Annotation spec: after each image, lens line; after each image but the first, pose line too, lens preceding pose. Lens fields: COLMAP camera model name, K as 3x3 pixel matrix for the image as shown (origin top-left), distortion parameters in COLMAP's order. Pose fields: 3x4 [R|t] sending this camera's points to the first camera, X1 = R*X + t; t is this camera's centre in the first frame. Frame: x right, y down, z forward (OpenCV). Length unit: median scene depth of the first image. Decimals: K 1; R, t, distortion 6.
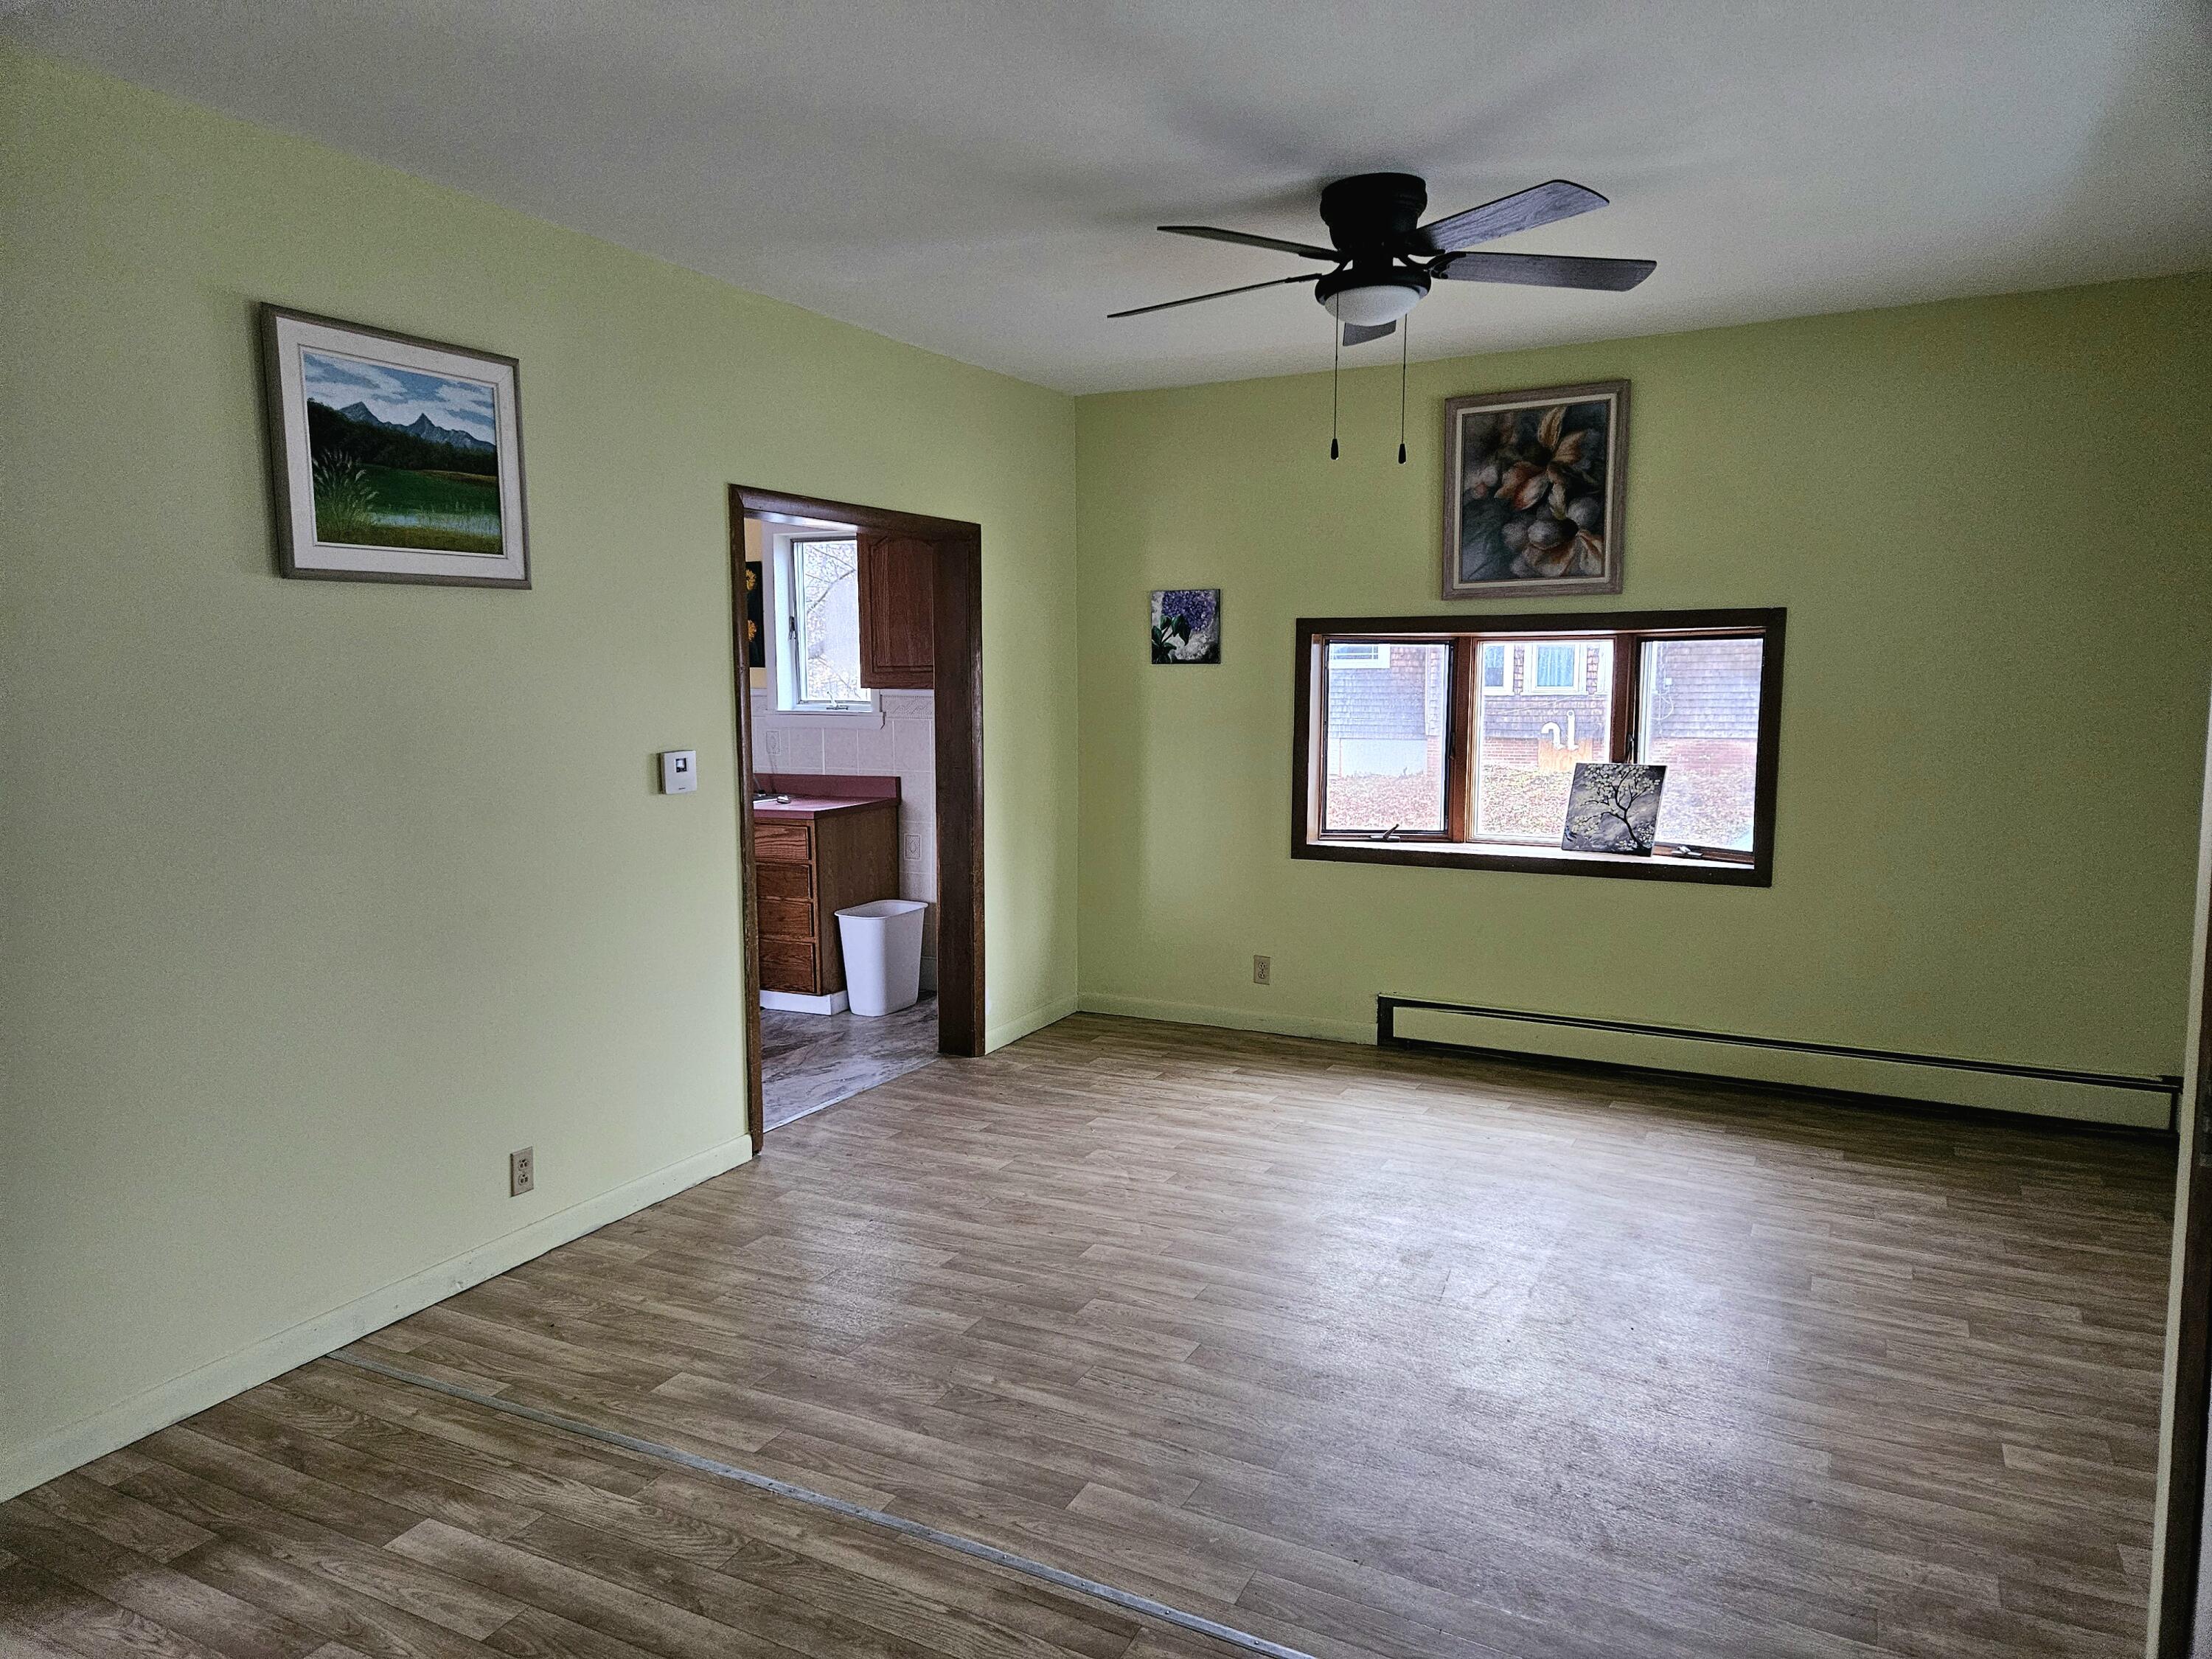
lens RADIAL K [[1464.6, 0, 1078.5], [0, 1464.6, 823.3], [0, 0, 1]] dist [0.100210, -0.091055]
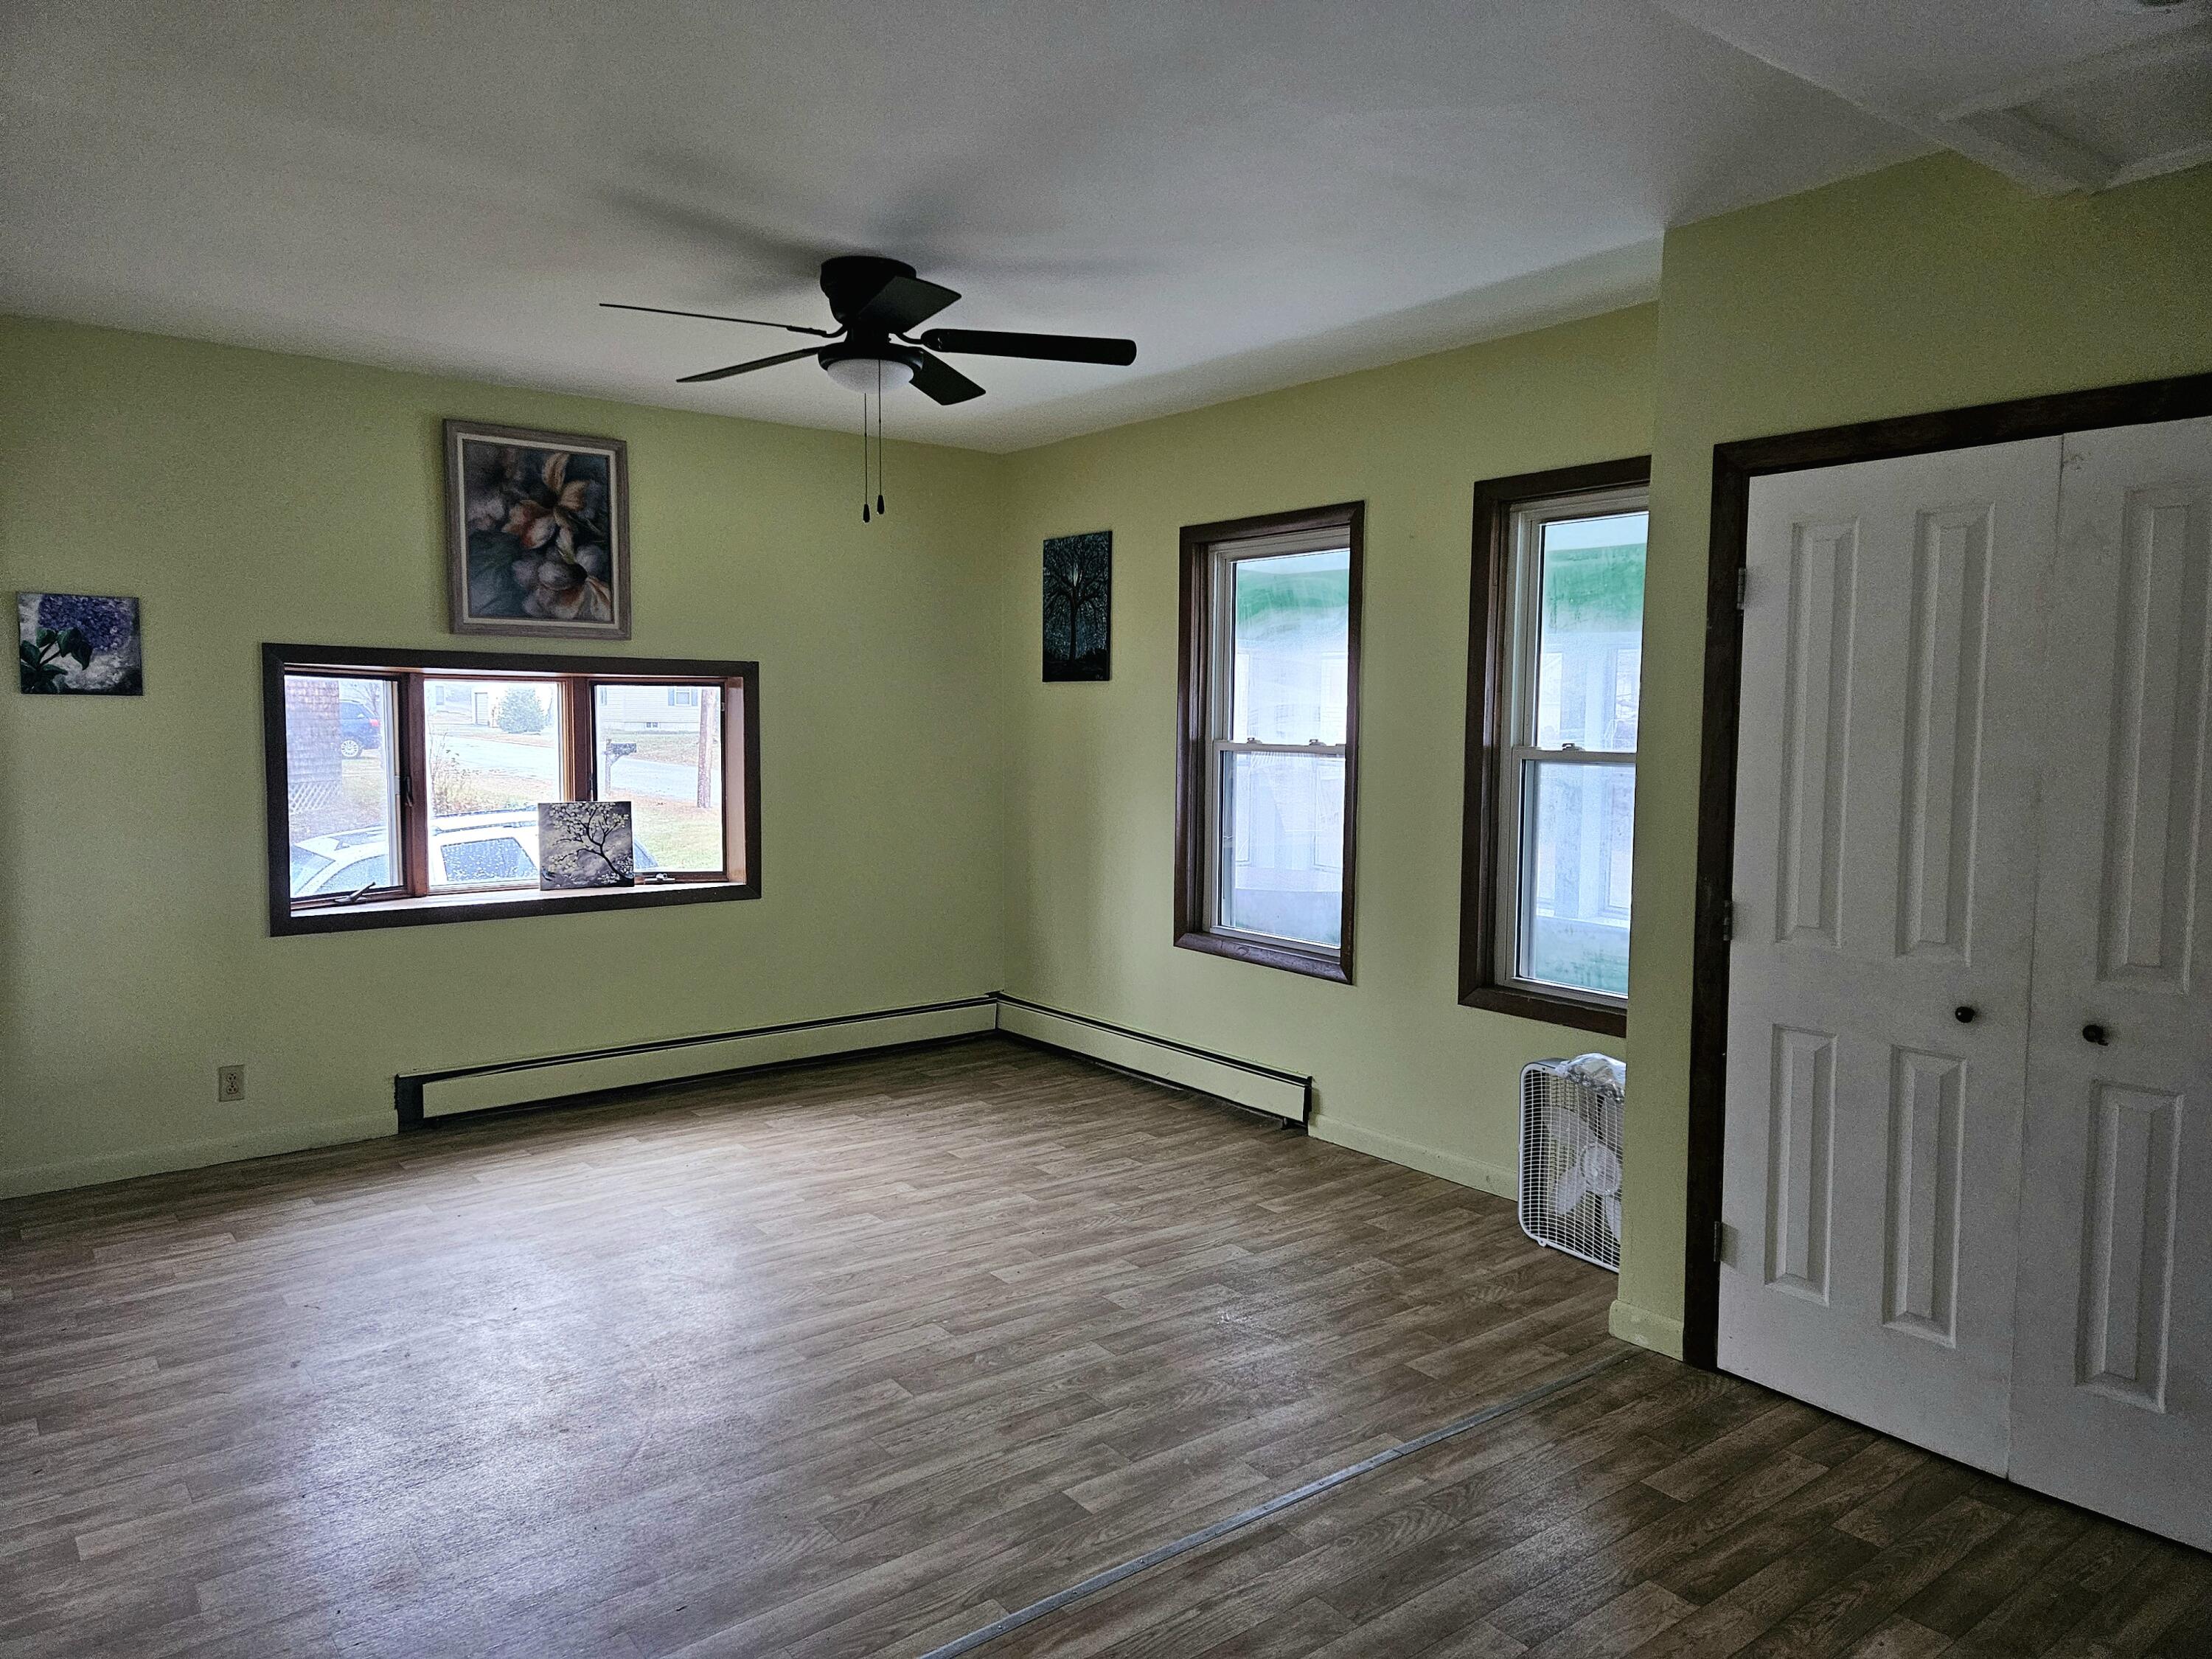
lens RADIAL K [[1464.6, 0, 1078.5], [0, 1464.6, 823.3], [0, 0, 1]] dist [0.100210, -0.091055]
pose [[0.414095, -0.060388, 0.908228, -0.455277], [0.086922, 0.995860, 0.026584, -0.023658], [-0.906074, 0.067937, 0.417630, 0.265609]]
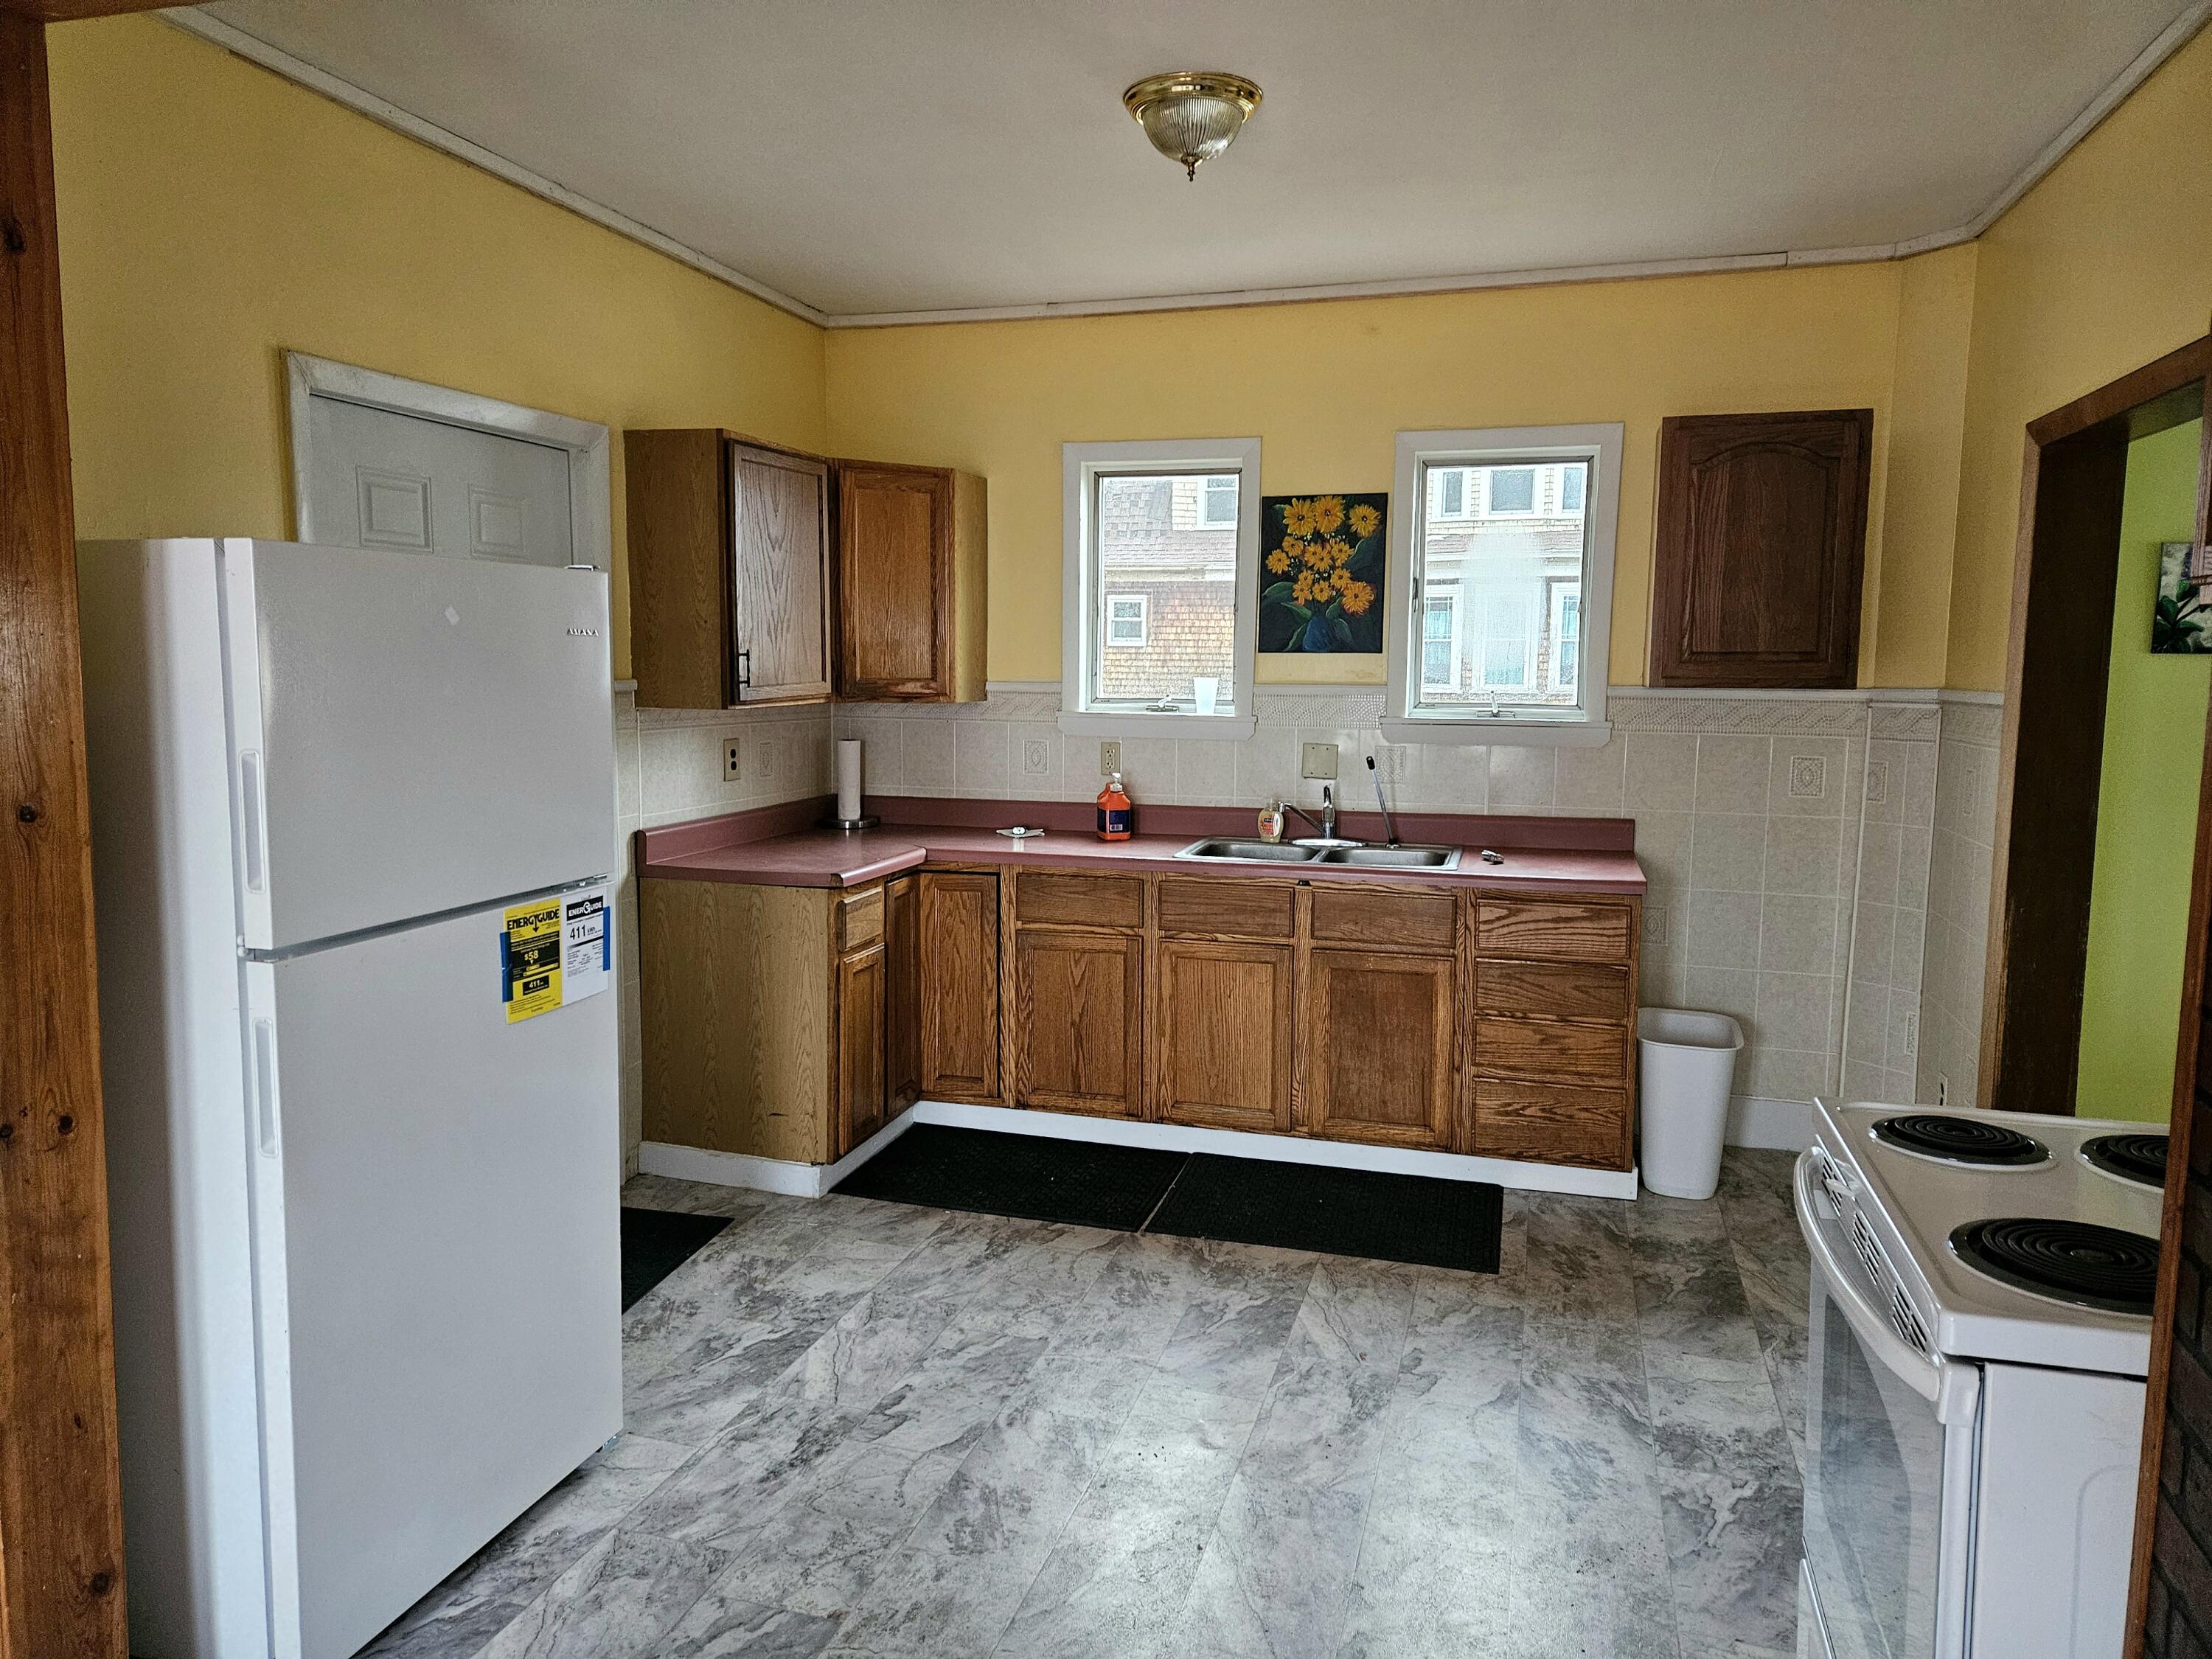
lens RADIAL K [[1478.9, 0, 1110.0], [0, 1478.9, 821.8], [0, 0, 1]] dist [0.089948, -0.077390]
pose [[0.978839, -0.006521, 0.204527, -0.615079], [0.005592, 0.999971, 0.005119, -0.044520], [-0.204554, -0.003867, 0.978848, 0.485602]]
